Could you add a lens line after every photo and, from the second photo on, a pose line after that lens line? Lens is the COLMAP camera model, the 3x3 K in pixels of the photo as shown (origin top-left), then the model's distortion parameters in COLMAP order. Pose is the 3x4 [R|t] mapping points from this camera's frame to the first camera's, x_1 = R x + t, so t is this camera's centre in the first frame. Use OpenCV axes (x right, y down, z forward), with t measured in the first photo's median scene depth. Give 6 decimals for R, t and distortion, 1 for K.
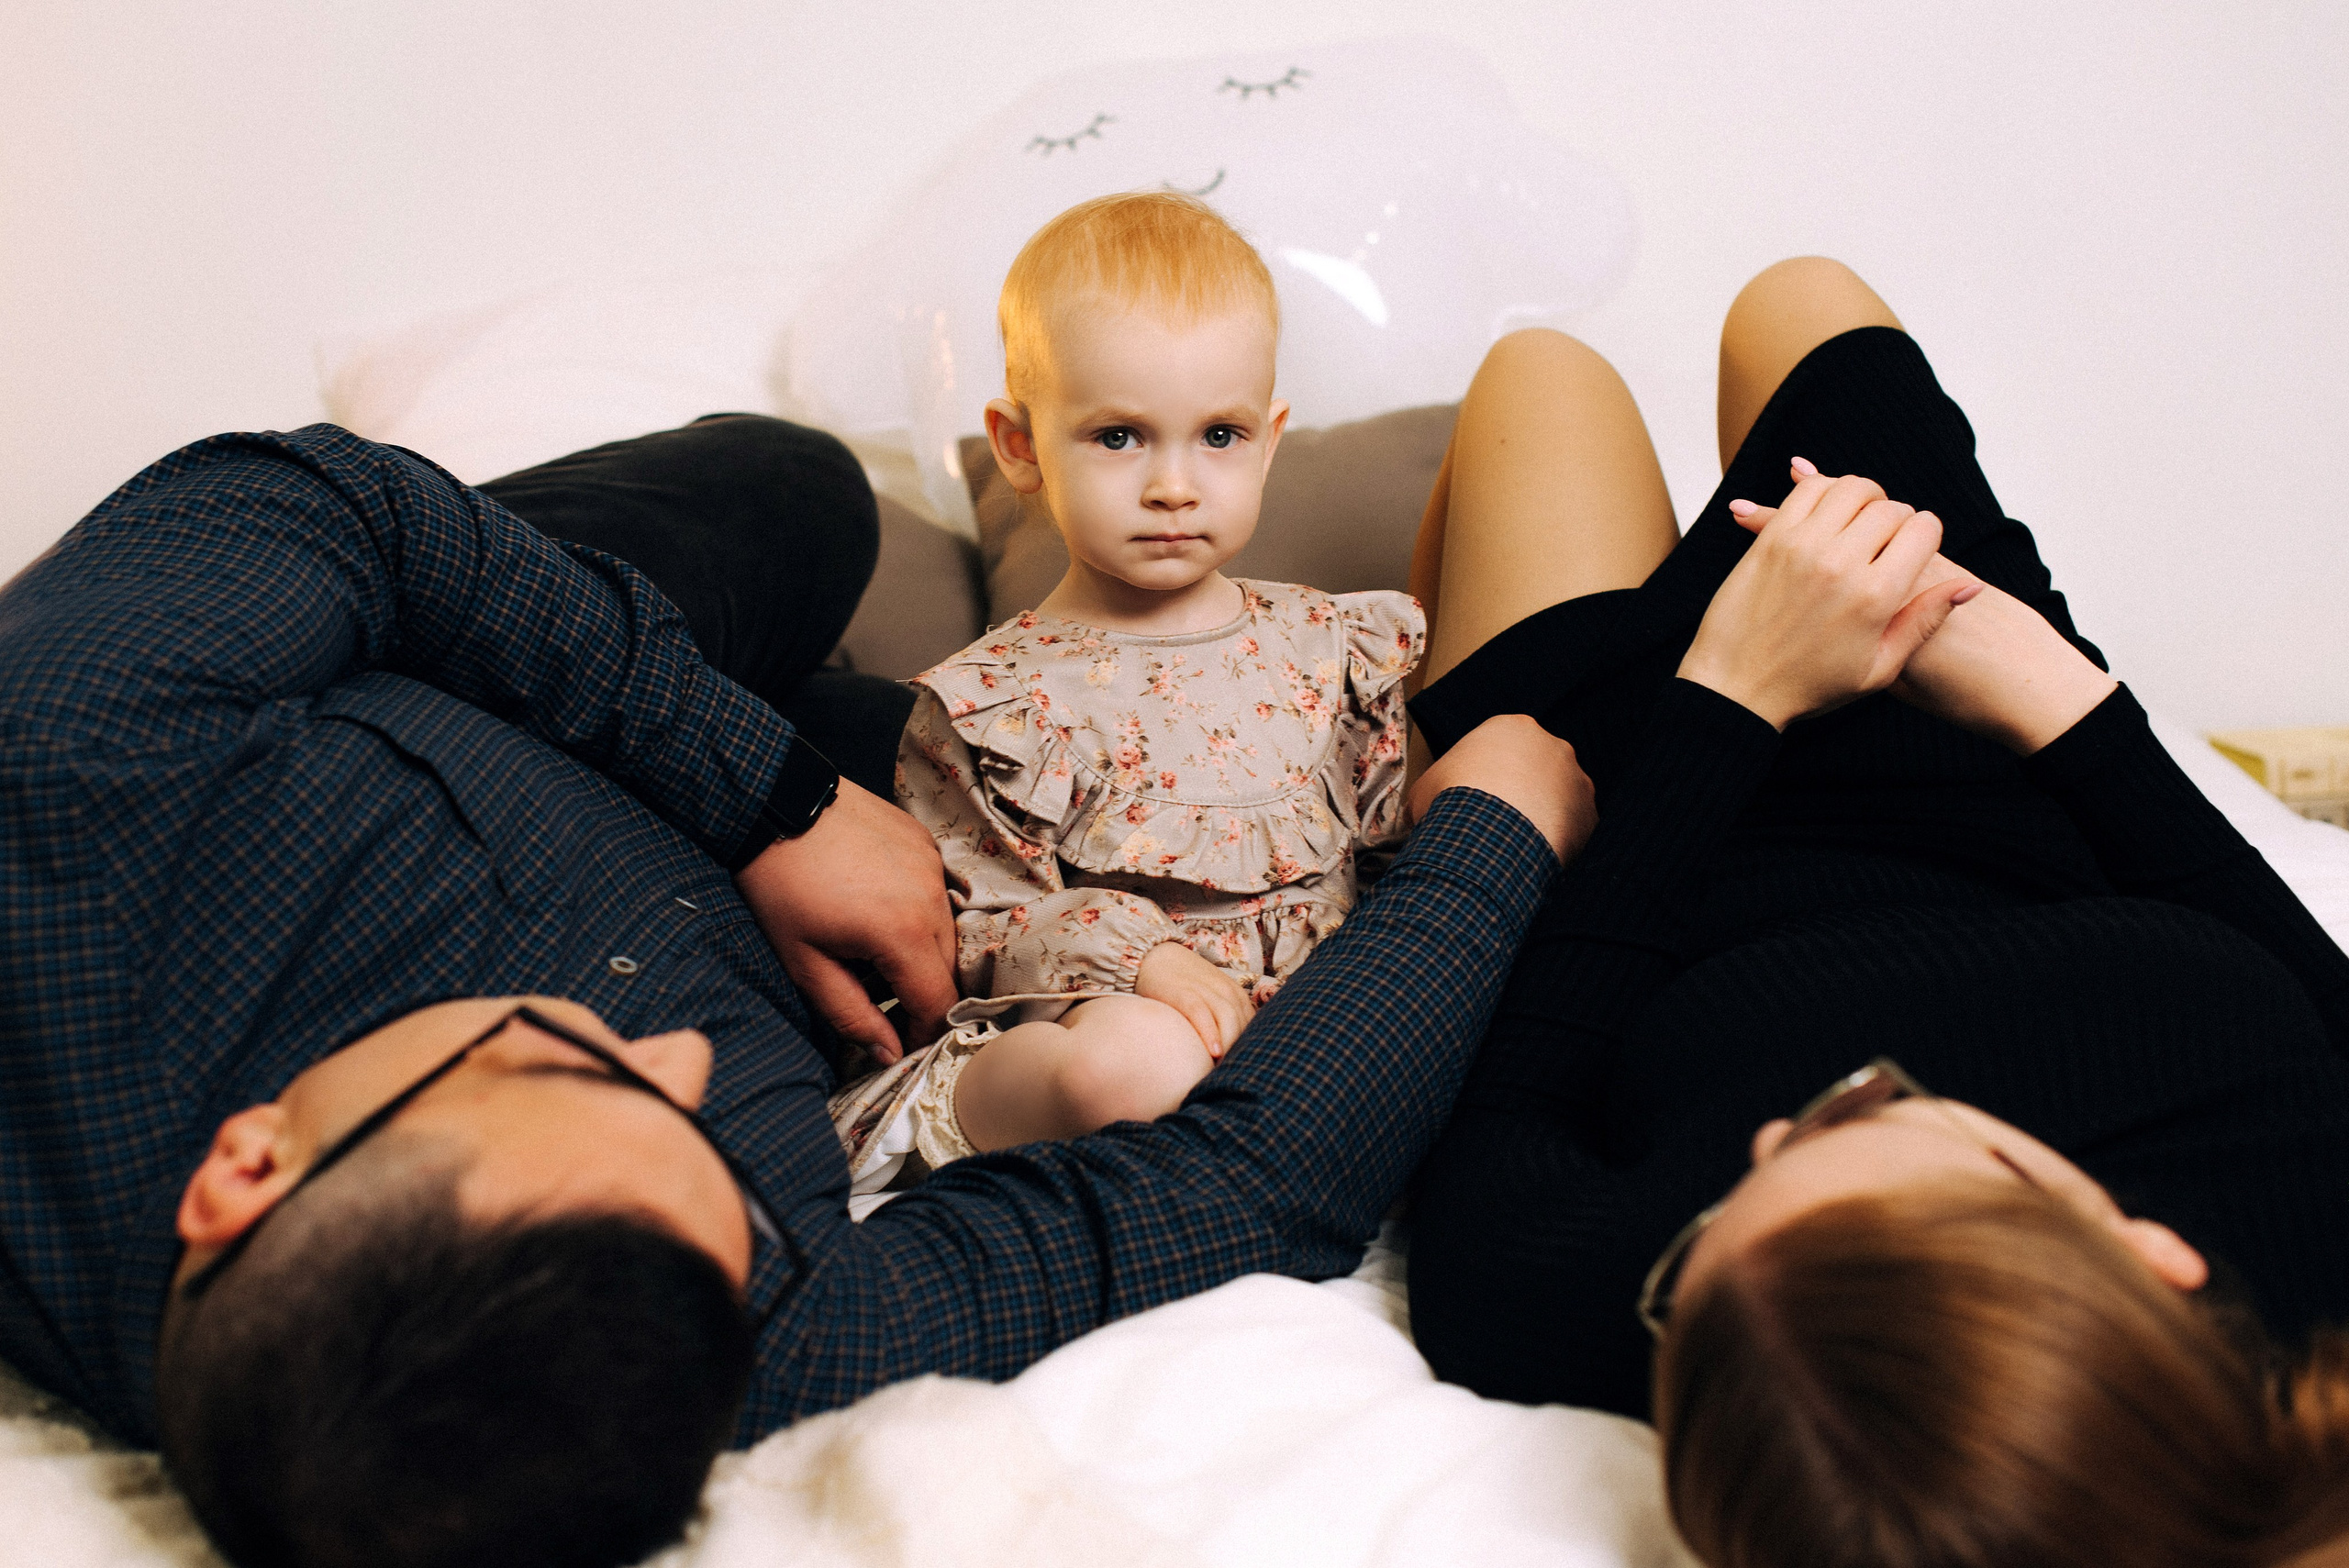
lens RADIAL K [[3380.7, 0, 1174.5], [0, 3380.7, 784.0], [0, 0, 1]] dist [0.081141, 0.016229]
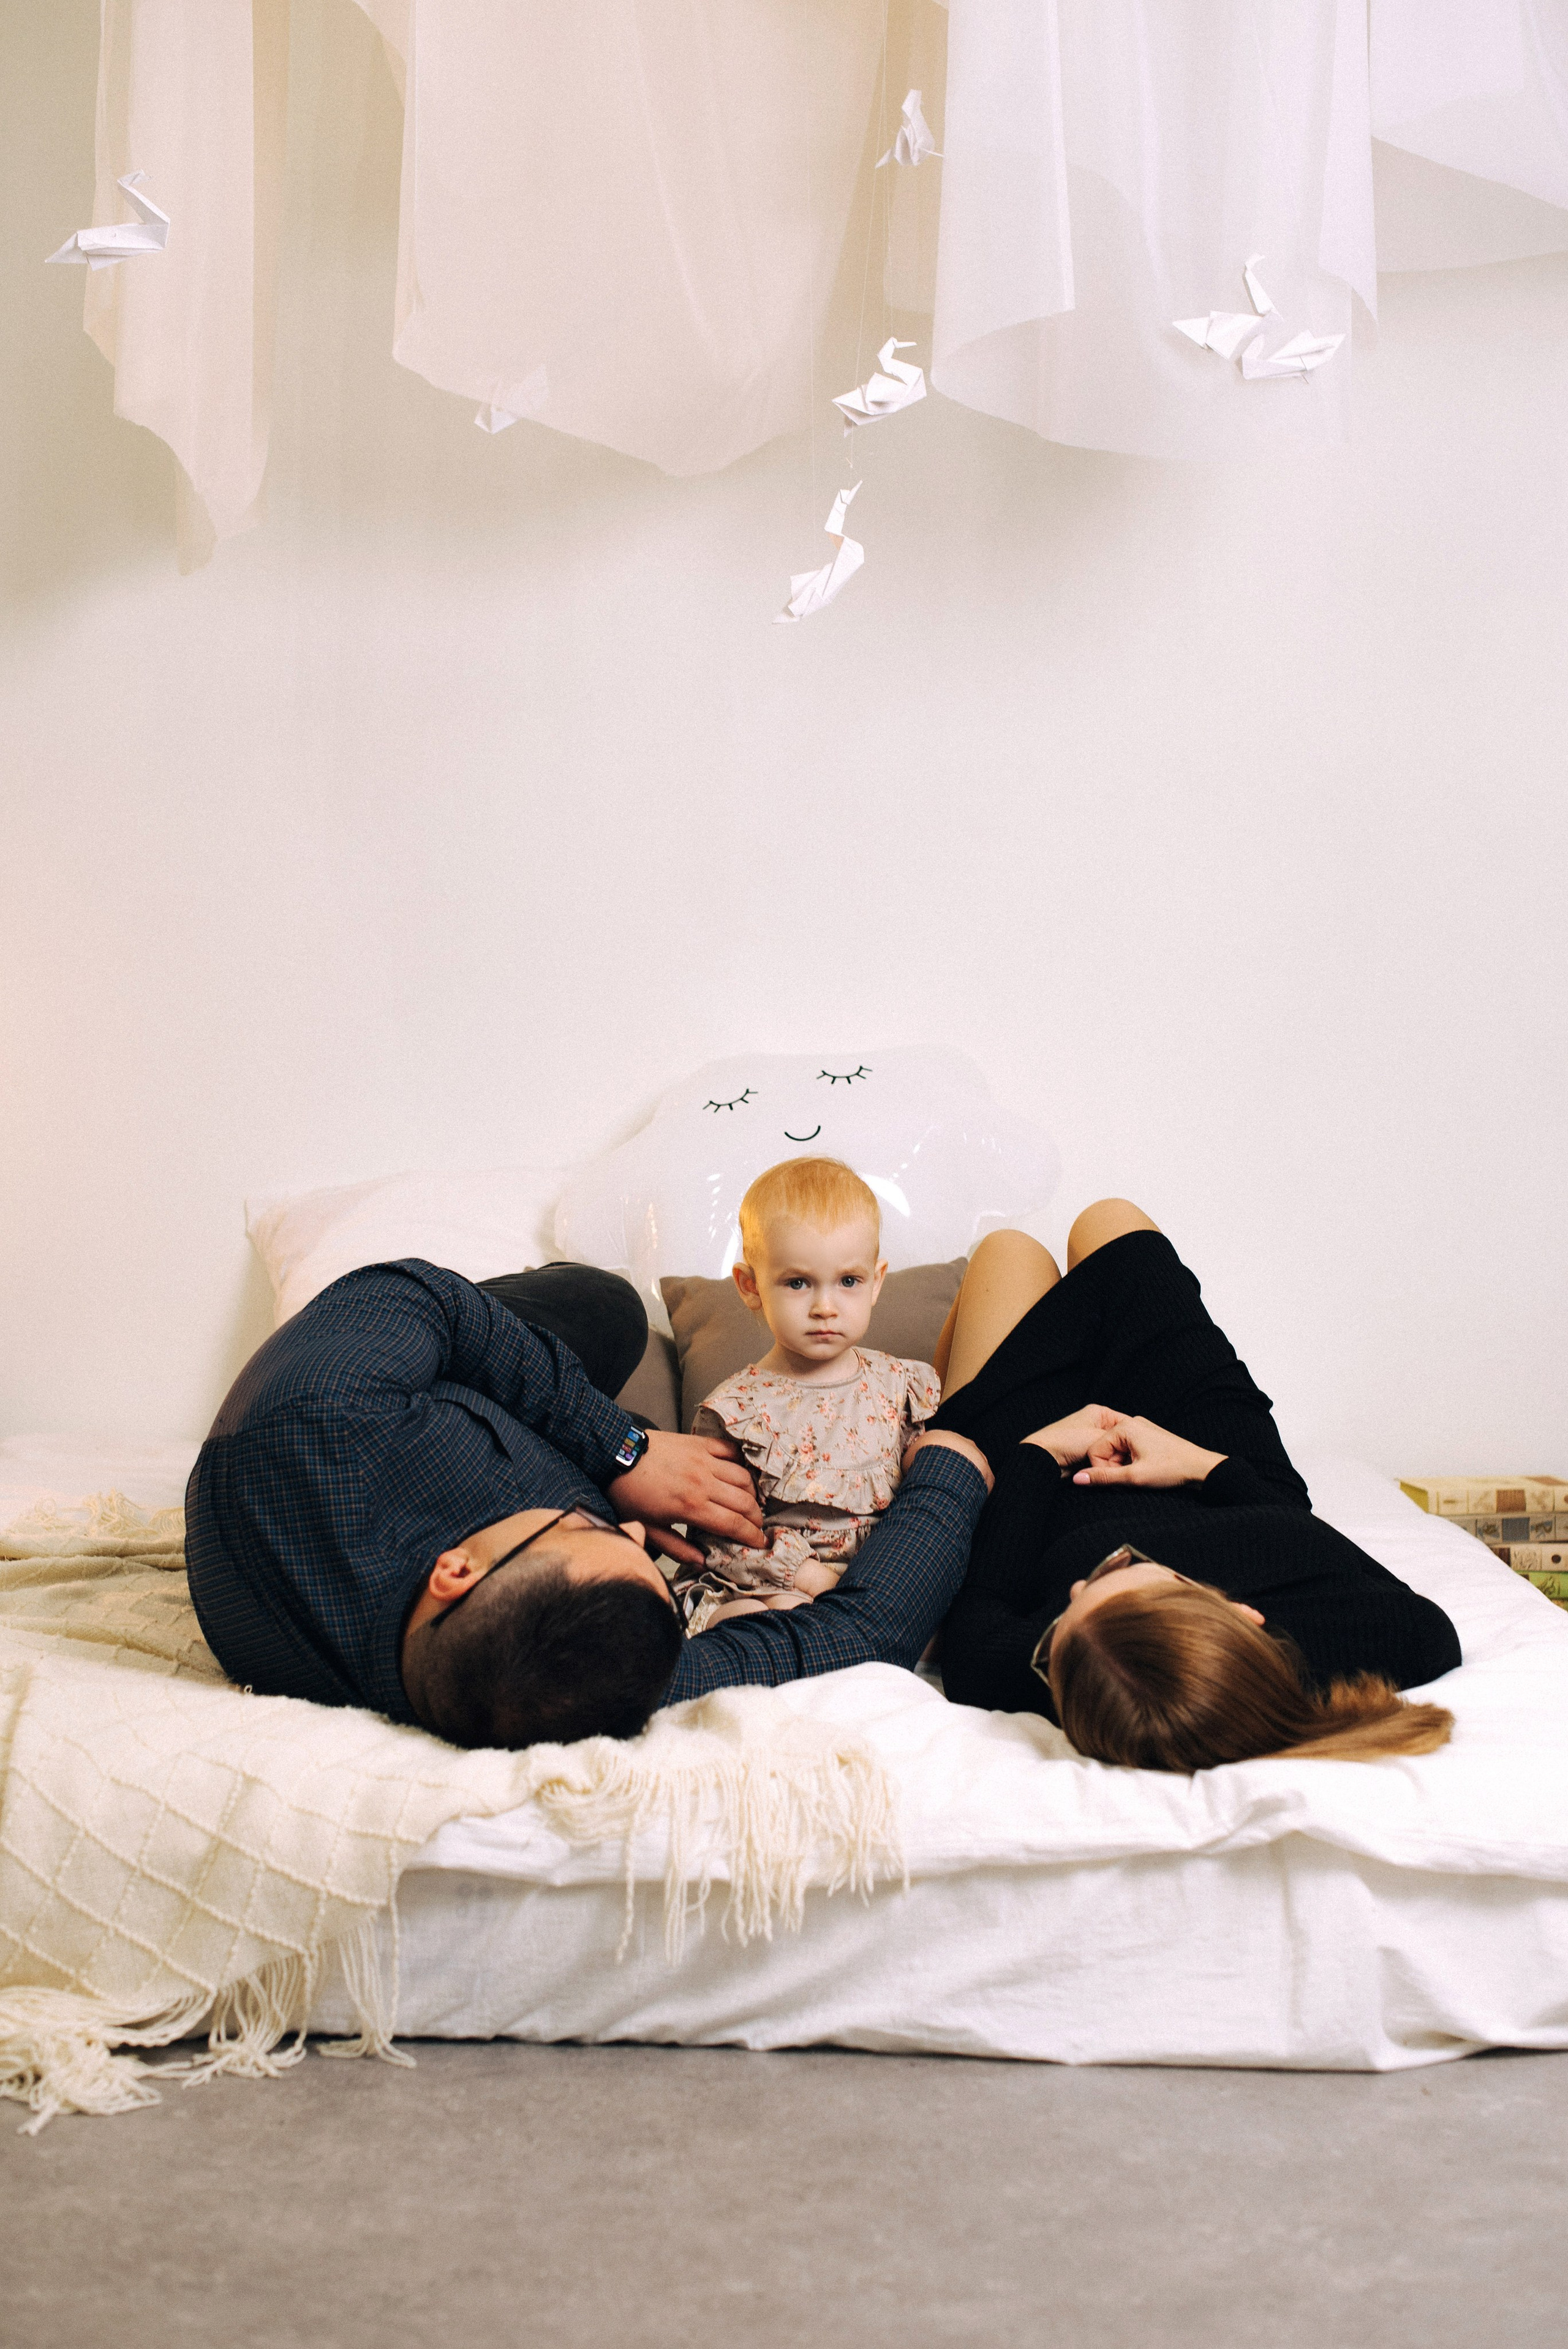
lens RADIAL K [[3380.8, 0, 784.0], [0, 3380.8, 1174.5], [0, 0, 1]] dist [0.081141, 0.016229]
pose [[0.998977, 0.032933, 0.031005, -0.094961], [-0.028232, 0.989542, -0.141457, 0.122999], [-0.035339, 0.140437, 0.989459, -1.024125]]
